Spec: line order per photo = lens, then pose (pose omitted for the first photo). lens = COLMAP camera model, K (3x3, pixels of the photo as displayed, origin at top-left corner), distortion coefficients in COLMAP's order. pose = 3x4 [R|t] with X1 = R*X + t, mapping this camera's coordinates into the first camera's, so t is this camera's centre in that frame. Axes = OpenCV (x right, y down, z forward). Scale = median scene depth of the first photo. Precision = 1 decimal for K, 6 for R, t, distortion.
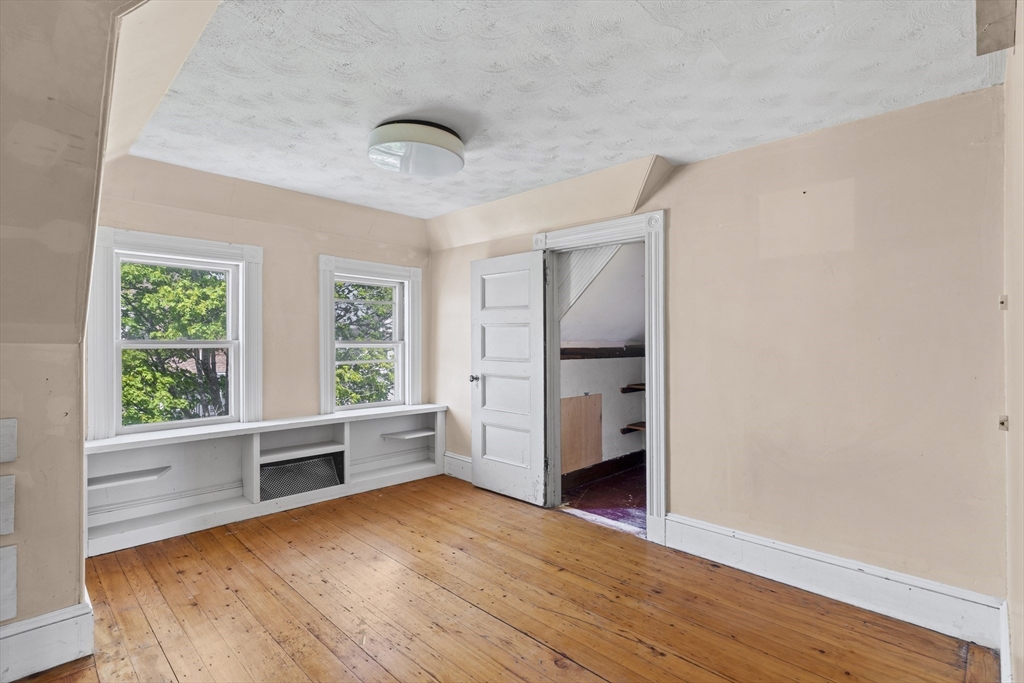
lens RADIAL K [[485.0, 0, 520.9], [0, 485.0, 341.0], [0, 0, 1]] dist [0.002030, -0.000922]
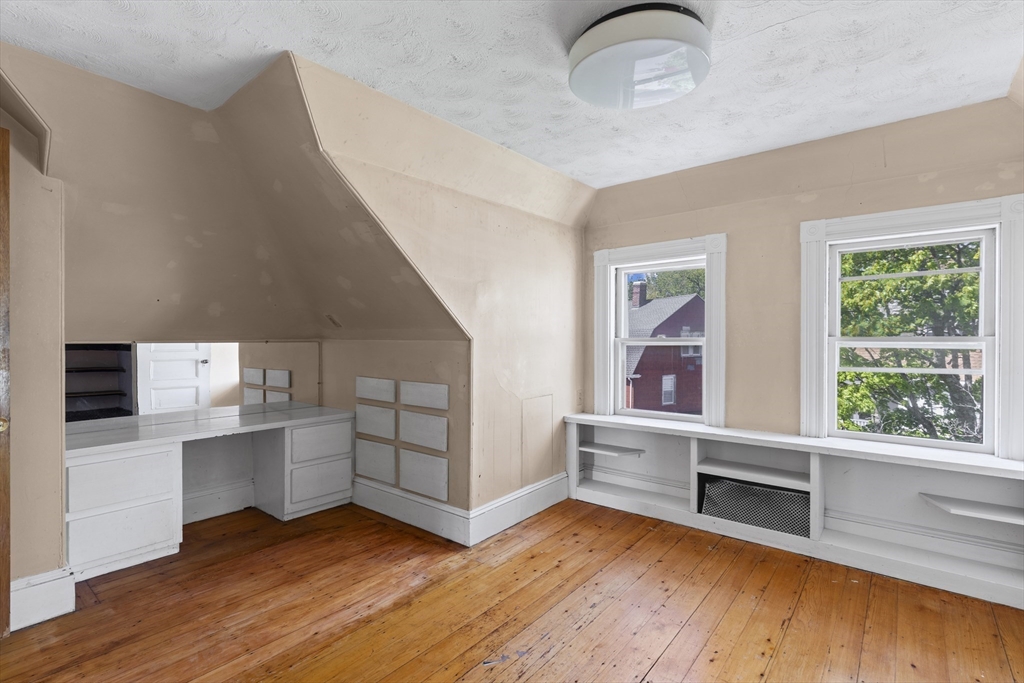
lens RADIAL K [[485.0, 0, 508.1], [0, 485.0, 343.0], [0, 0, 1]] dist [0.002030, -0.000922]
pose [[0.071499, 0.004422, -0.997431, 0.372818], [0.003703, 0.999982, 0.004699, 0.003529], [0.997434, -0.004029, 0.071482, 0.608273]]
